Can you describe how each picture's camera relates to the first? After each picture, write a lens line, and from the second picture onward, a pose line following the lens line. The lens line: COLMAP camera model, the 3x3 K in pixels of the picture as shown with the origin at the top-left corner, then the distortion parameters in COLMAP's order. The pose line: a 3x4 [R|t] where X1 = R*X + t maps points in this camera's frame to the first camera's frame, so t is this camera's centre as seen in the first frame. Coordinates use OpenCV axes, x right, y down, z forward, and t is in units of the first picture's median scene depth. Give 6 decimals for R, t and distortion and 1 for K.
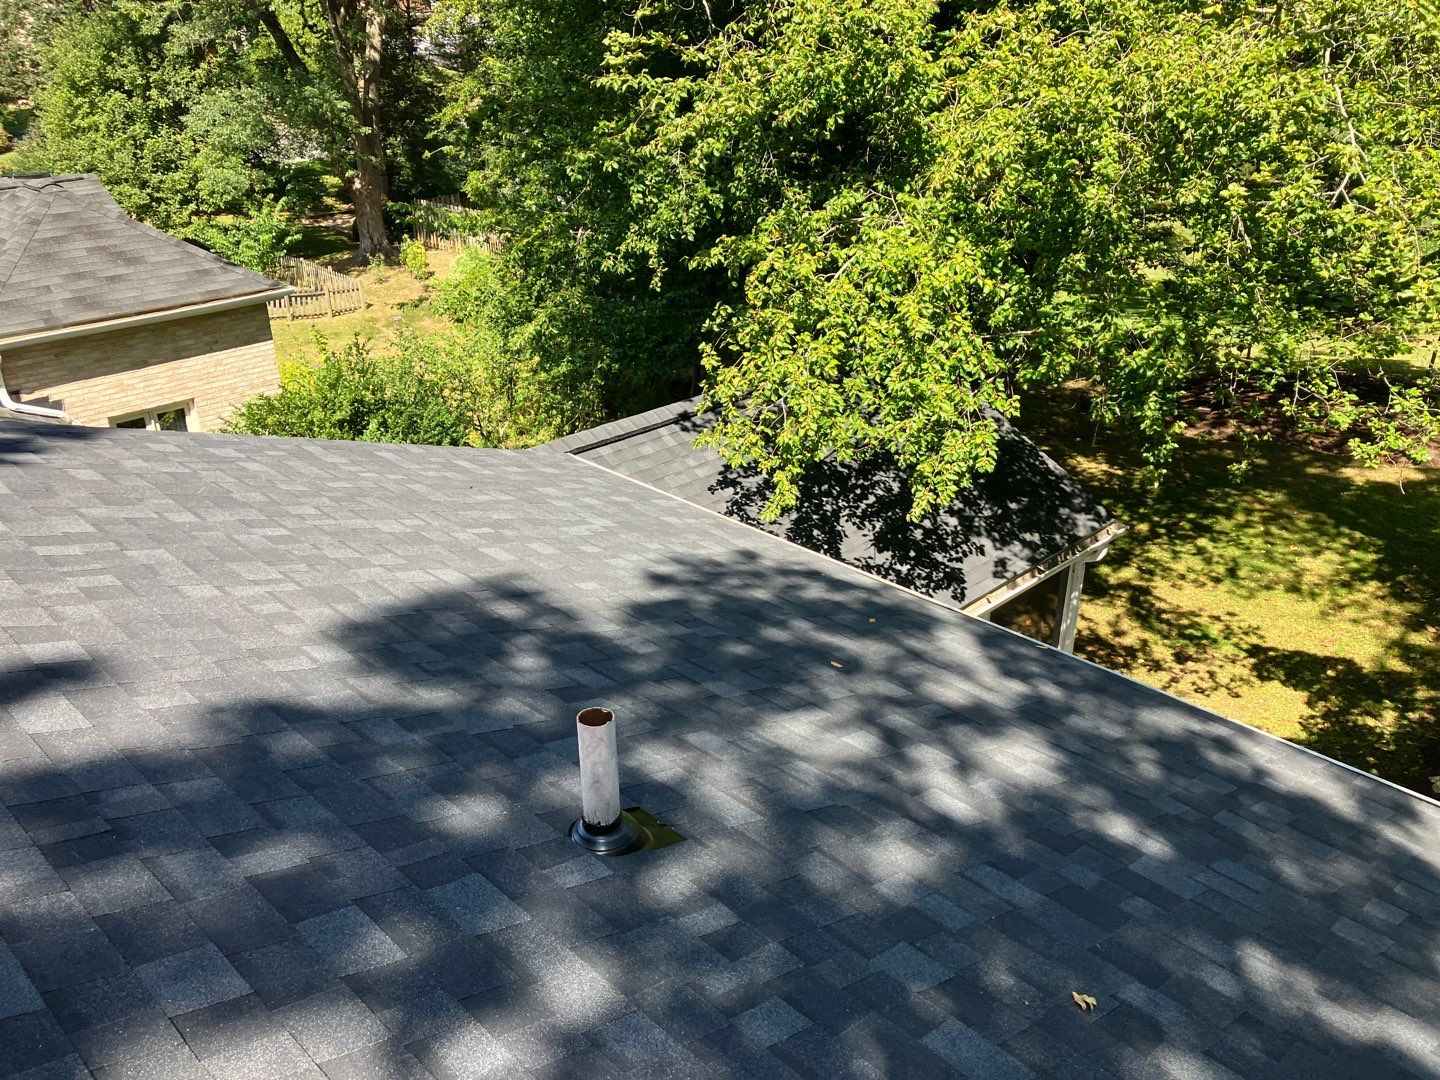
lens RADIAL K [[1217.2, 0, 720.0], [0, 1217.2, 540.0], [0, 0, 1]] dist [0.035592, -0.000138]
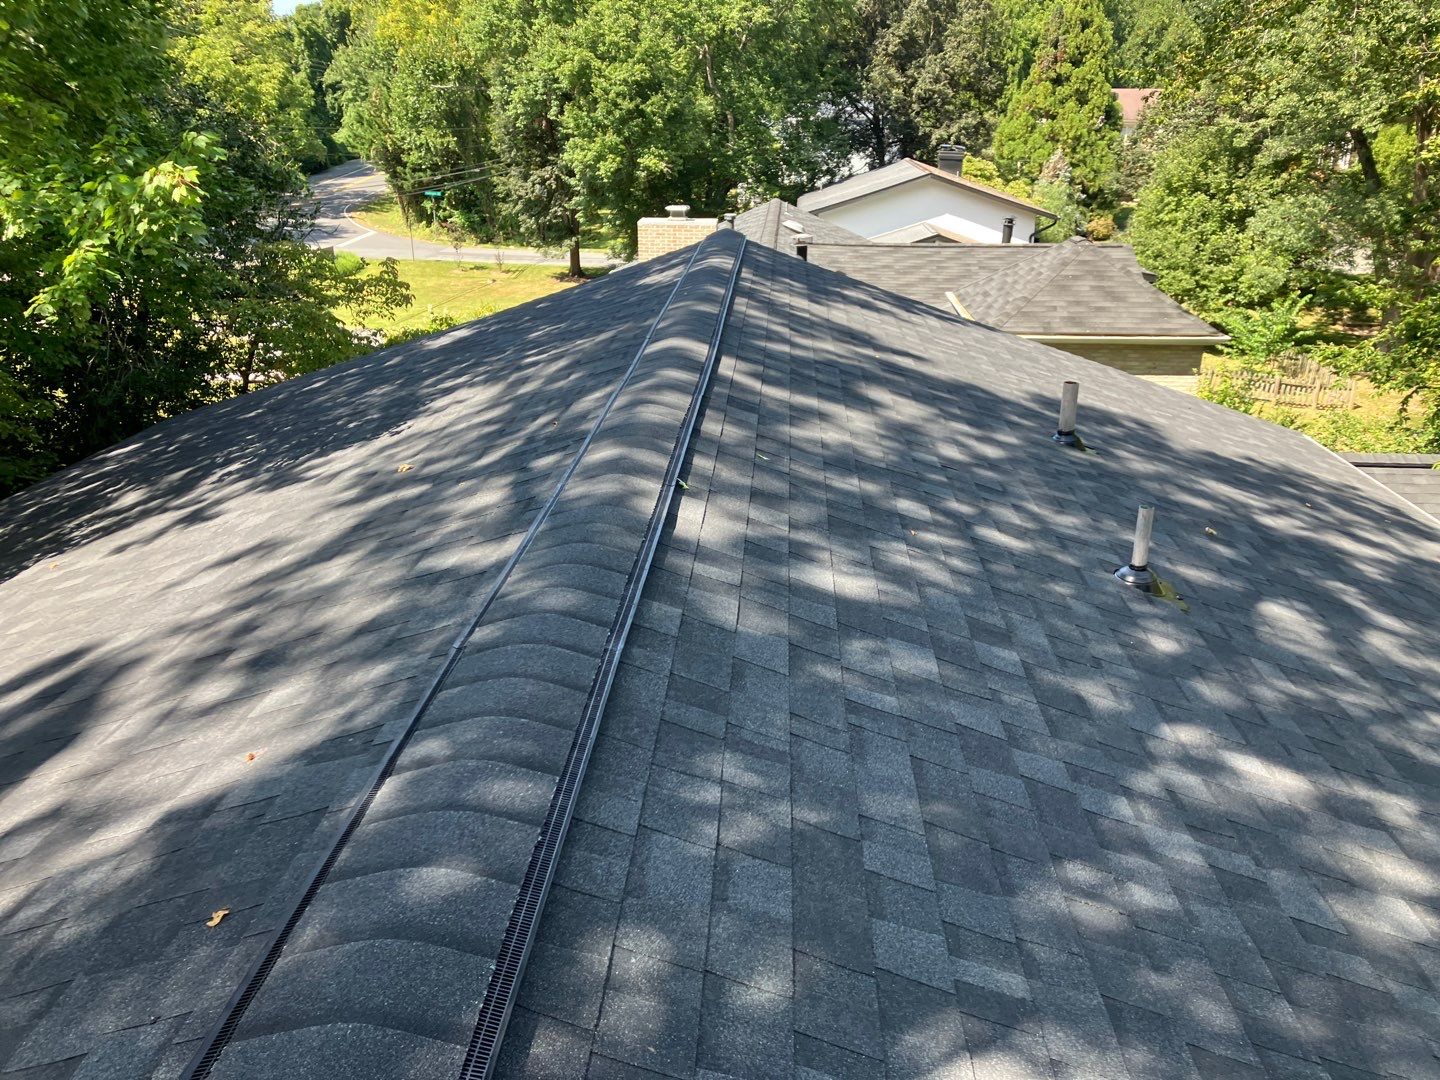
lens RADIAL K [[1217.2, 0, 720.0], [0, 1217.2, 540.0], [0, 0, 1]] dist [0.035592, -0.000138]
pose [[0.679492, 0.270120, -0.682148, 0.079727], [-0.326964, 0.943815, 0.048045, 0.037796], [0.656799, 0.190392, 0.729634, -0.081485]]
